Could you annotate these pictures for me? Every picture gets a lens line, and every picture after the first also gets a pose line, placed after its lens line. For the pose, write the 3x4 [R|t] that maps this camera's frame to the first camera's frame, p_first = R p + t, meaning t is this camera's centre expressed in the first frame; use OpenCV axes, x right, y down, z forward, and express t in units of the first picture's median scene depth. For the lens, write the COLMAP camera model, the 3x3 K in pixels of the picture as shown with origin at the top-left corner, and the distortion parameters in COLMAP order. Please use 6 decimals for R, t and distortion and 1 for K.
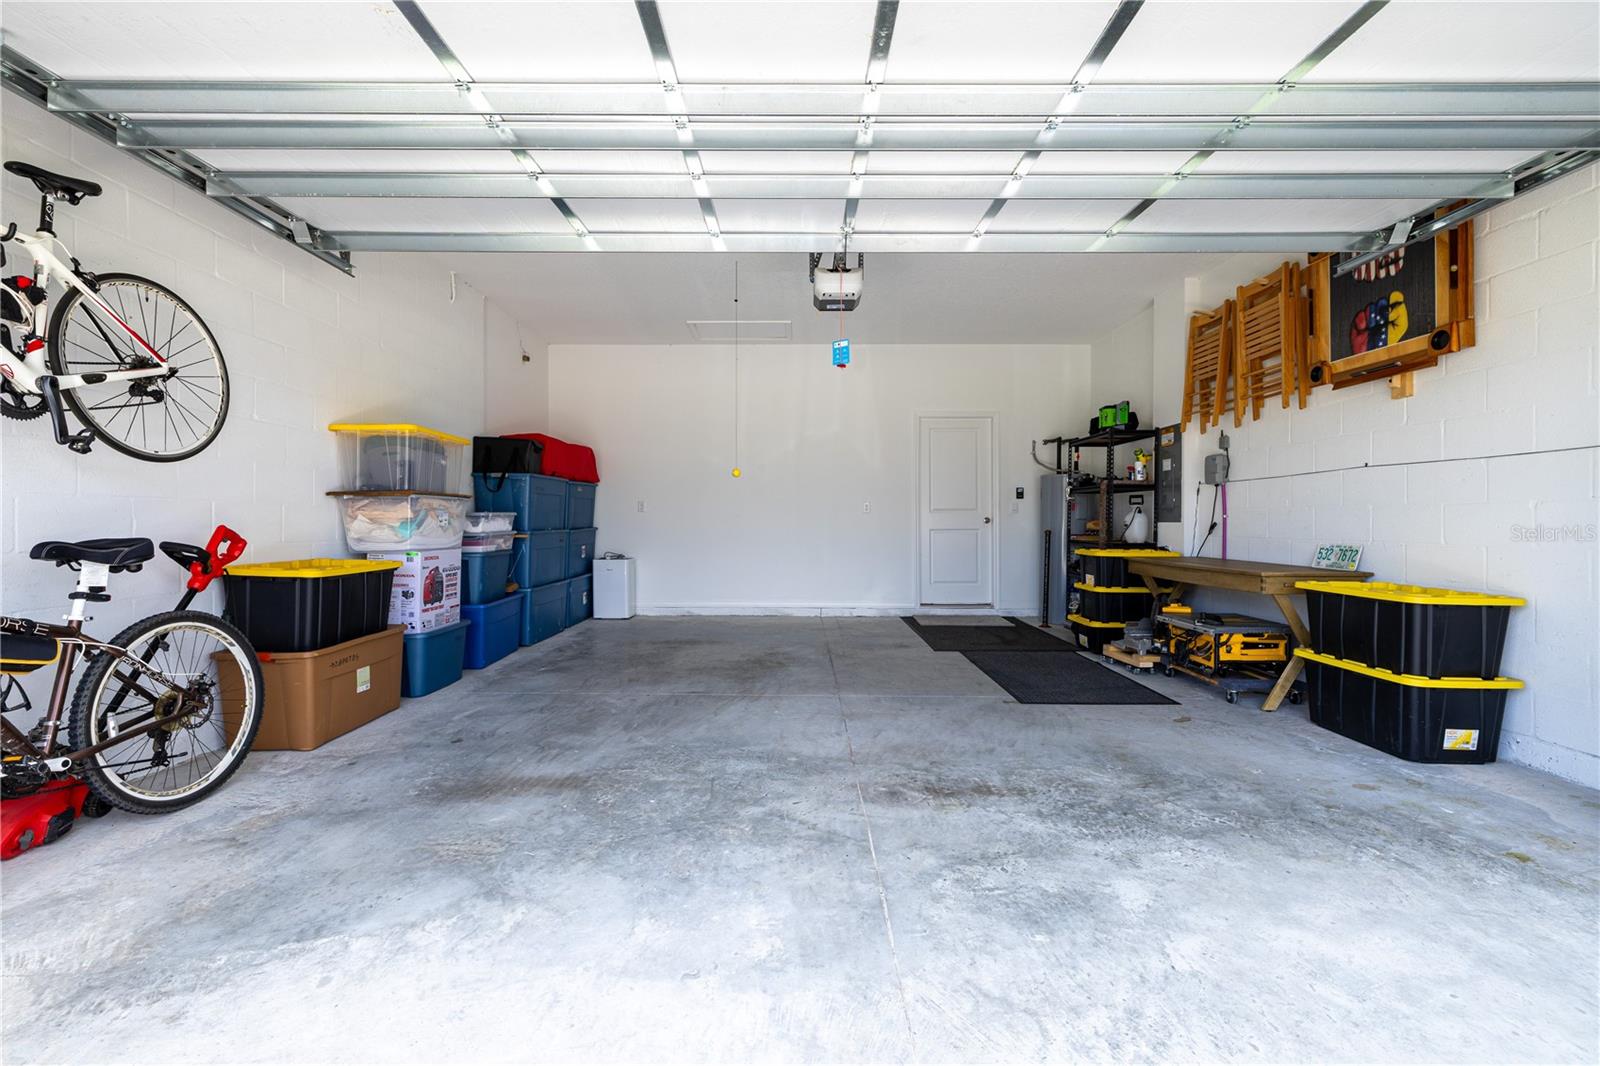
lens RADIAL K [[687.4, 0, 795.4], [0, 687.4, 524.8], [0, 0, 1]] dist [0.000098, 0.000030]
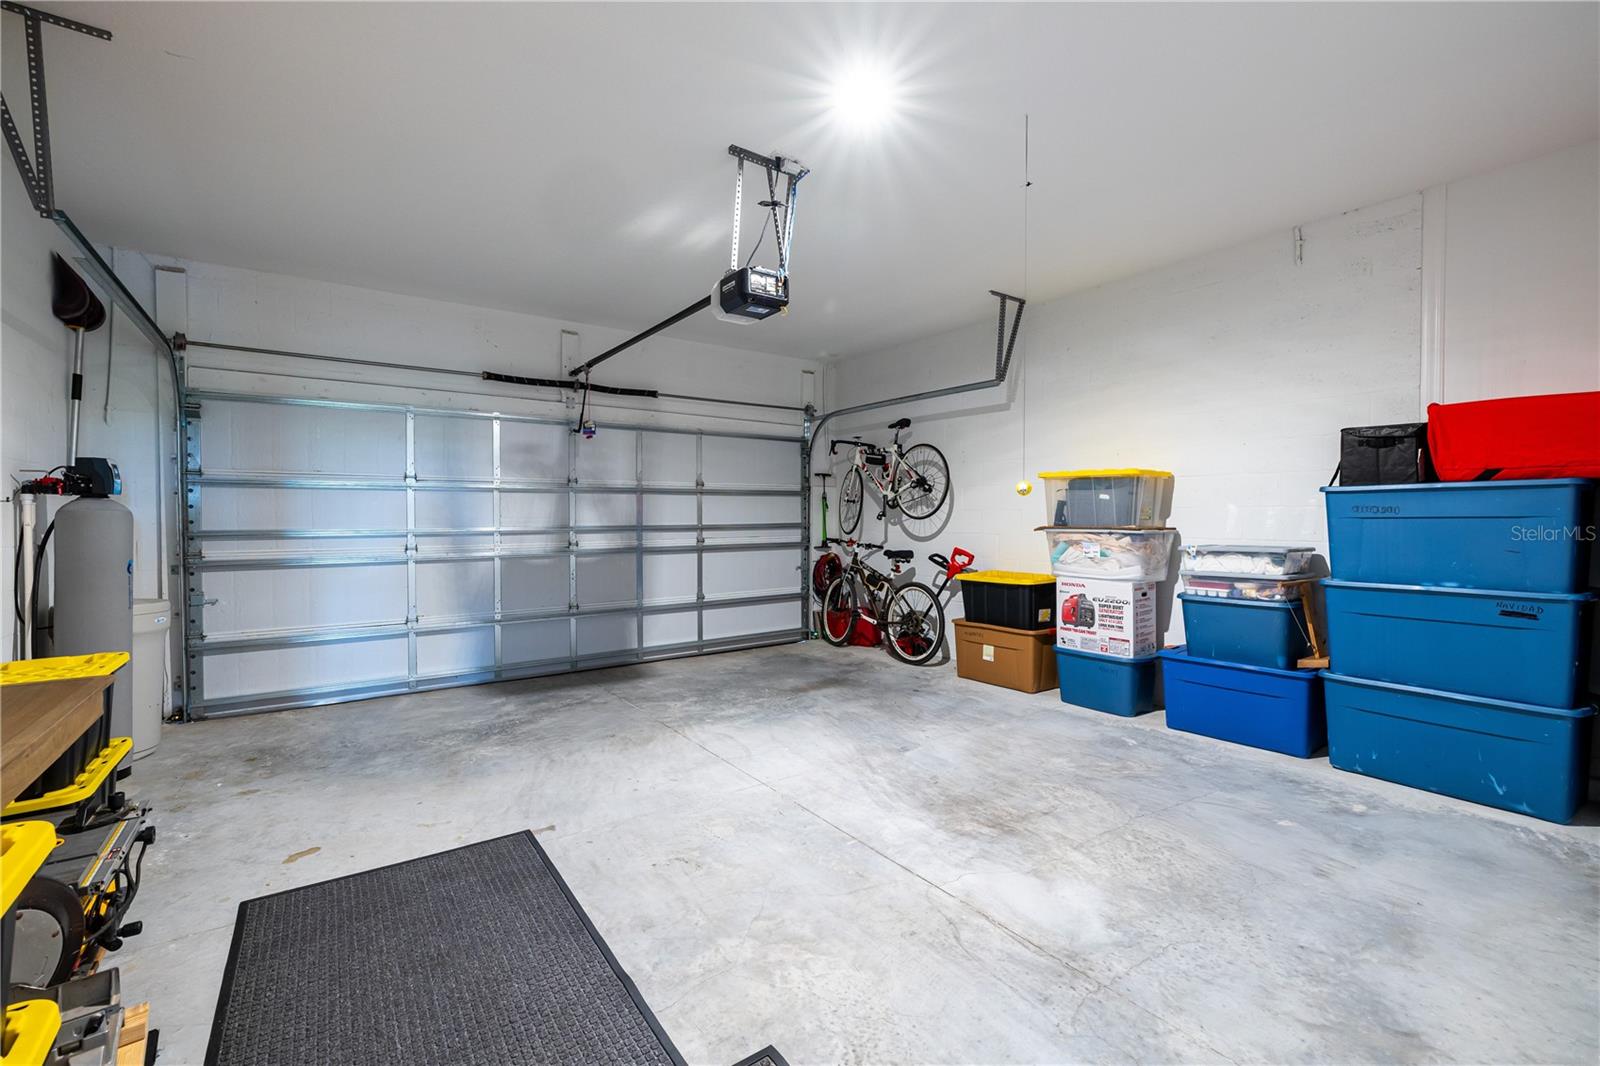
lens RADIAL K [[687.4, 0, 796.5], [0, 687.4, 528.4], [0, 0, 1]] dist [0.000098, 0.000030]
pose [[-0.822164, 0.007974, -0.569194, 0.744741], [-0.003203, 0.999821, 0.018633, -0.098023], [0.569241, 0.017143, -0.821992, 2.570148]]
